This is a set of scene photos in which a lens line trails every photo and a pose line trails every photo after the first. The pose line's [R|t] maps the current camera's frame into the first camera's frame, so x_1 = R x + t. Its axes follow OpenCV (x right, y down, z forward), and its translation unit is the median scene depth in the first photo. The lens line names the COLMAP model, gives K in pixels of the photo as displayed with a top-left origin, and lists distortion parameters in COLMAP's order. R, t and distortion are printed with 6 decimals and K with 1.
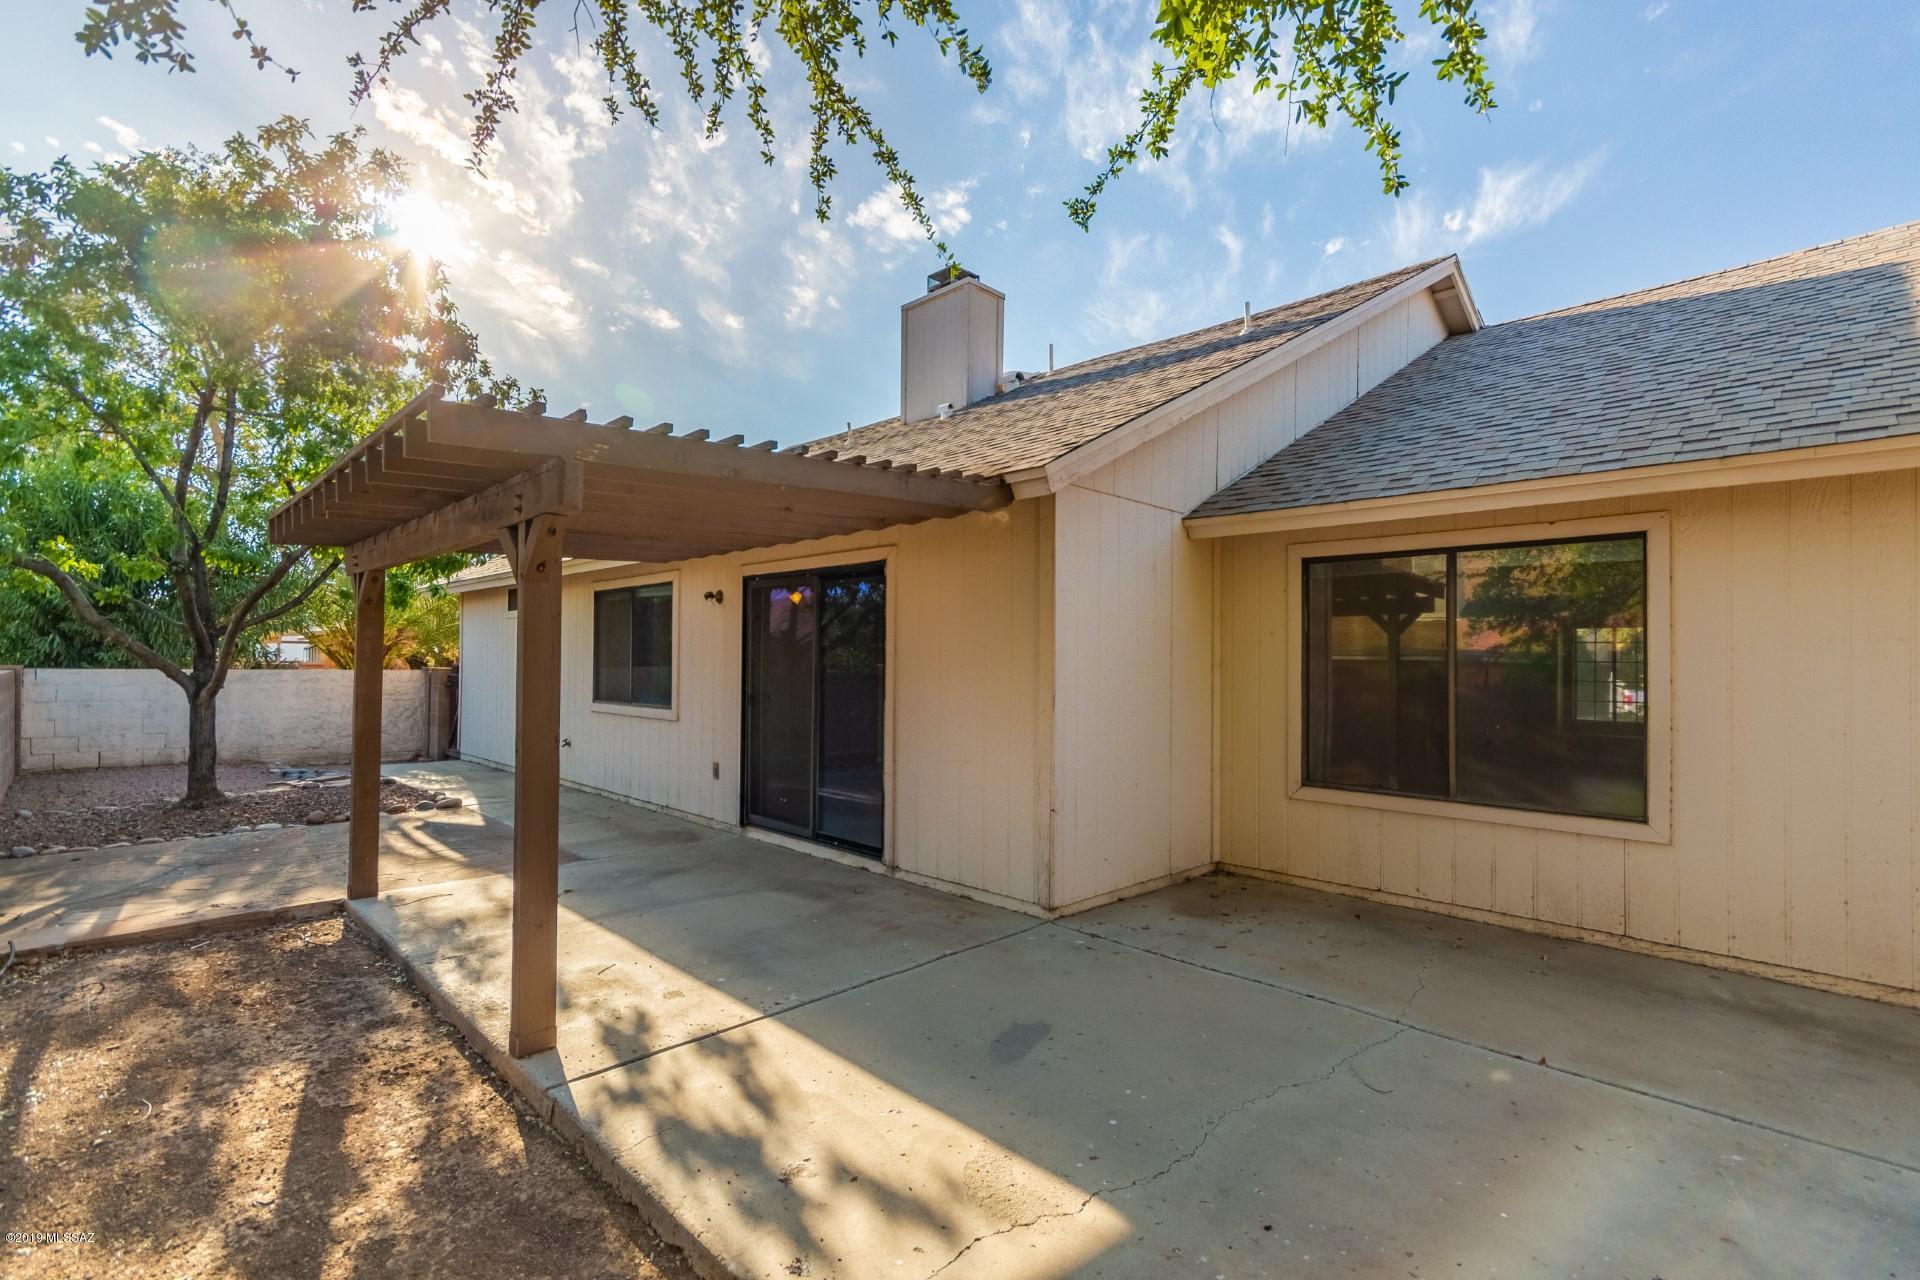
lens RADIAL K [[897.4, 0, 959.9], [0, 897.4, 648.1], [0, 0, 1]] dist [-0.000172, -0.000927]
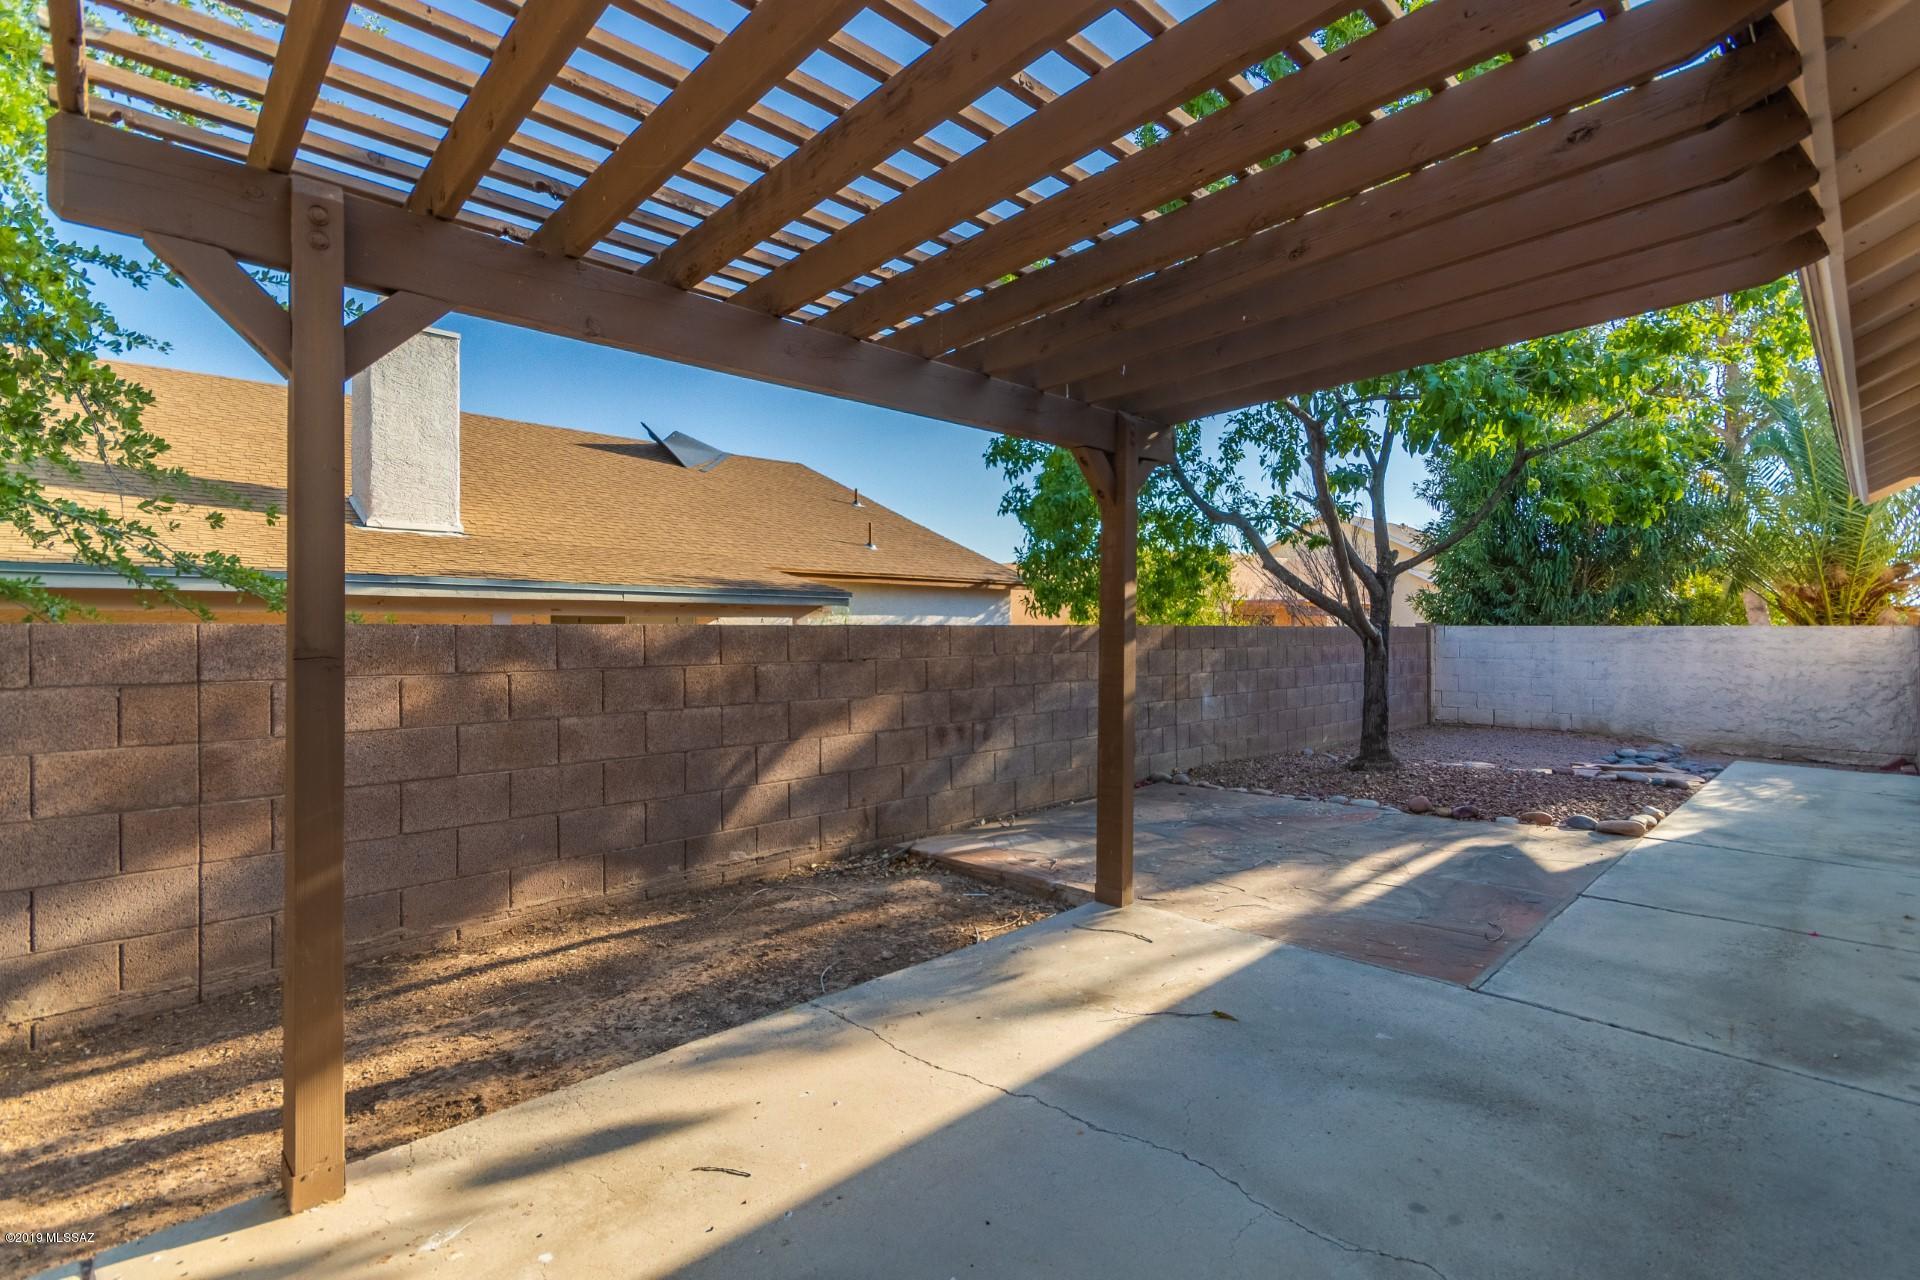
lens RADIAL K [[897.4, 0, 959.9], [0, 897.4, 648.1], [0, 0, 1]] dist [-0.000172, -0.000927]
pose [[-0.002420, 0.010958, -0.999937, 0.029651], [0.014023, 0.999842, 0.010923, 0.030156], [0.999899, -0.013996, -0.002574, 0.433399]]
